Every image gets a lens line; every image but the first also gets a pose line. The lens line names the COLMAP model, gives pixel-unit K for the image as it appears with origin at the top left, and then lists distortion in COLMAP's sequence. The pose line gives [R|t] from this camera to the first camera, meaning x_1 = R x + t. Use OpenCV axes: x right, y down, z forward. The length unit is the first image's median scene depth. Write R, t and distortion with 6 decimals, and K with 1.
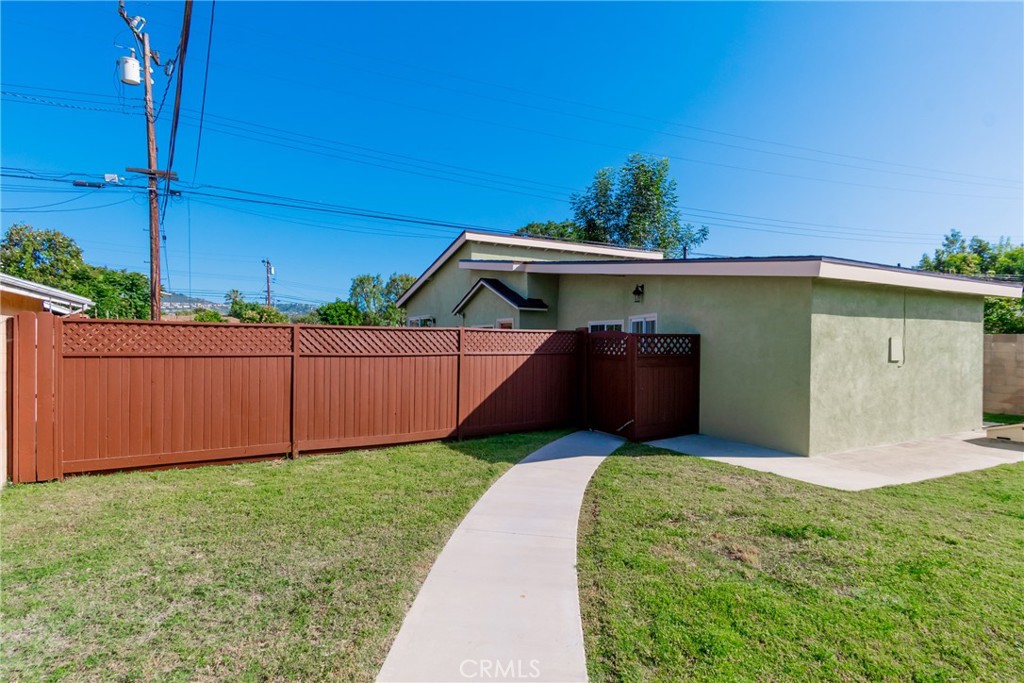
lens RADIAL K [[518.8, 0, 514.3], [0, 518.8, 346.4], [0, 0, 1]] dist [0.000698, -0.000267]
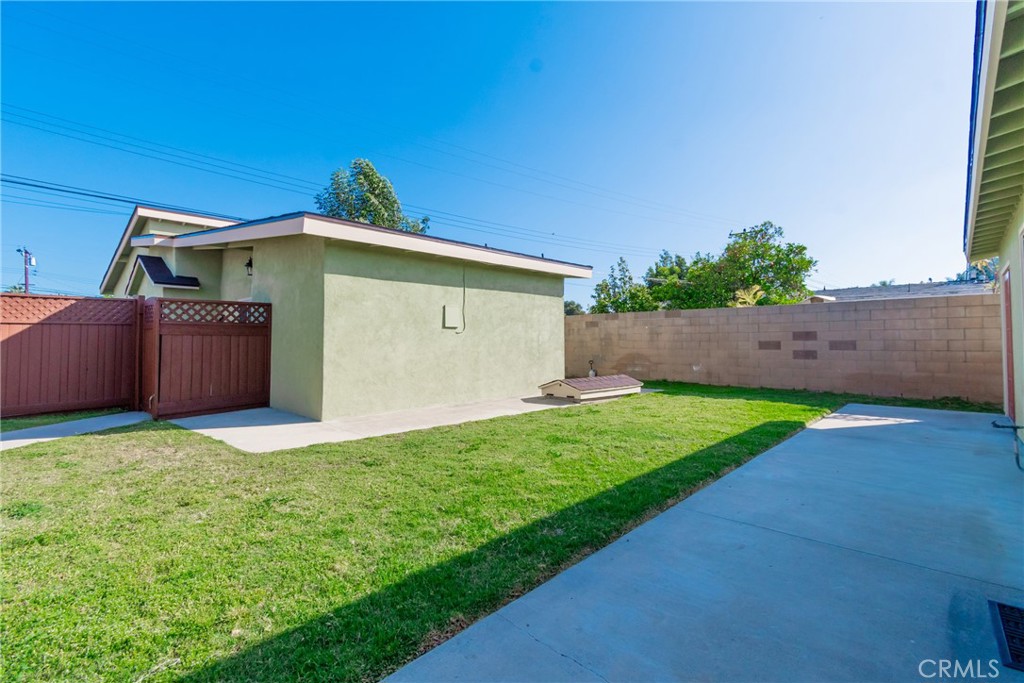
lens RADIAL K [[449.7, 0, 513.7], [0, 449.7, 341.1], [0, 0, 1]] dist [0.004025, 0.000202]
pose [[0.954647, -0.014573, 0.297383, 0.532194], [0.017099, 0.999836, -0.005894, 0.058844], [-0.297249, 0.010711, 0.954740, 0.067225]]
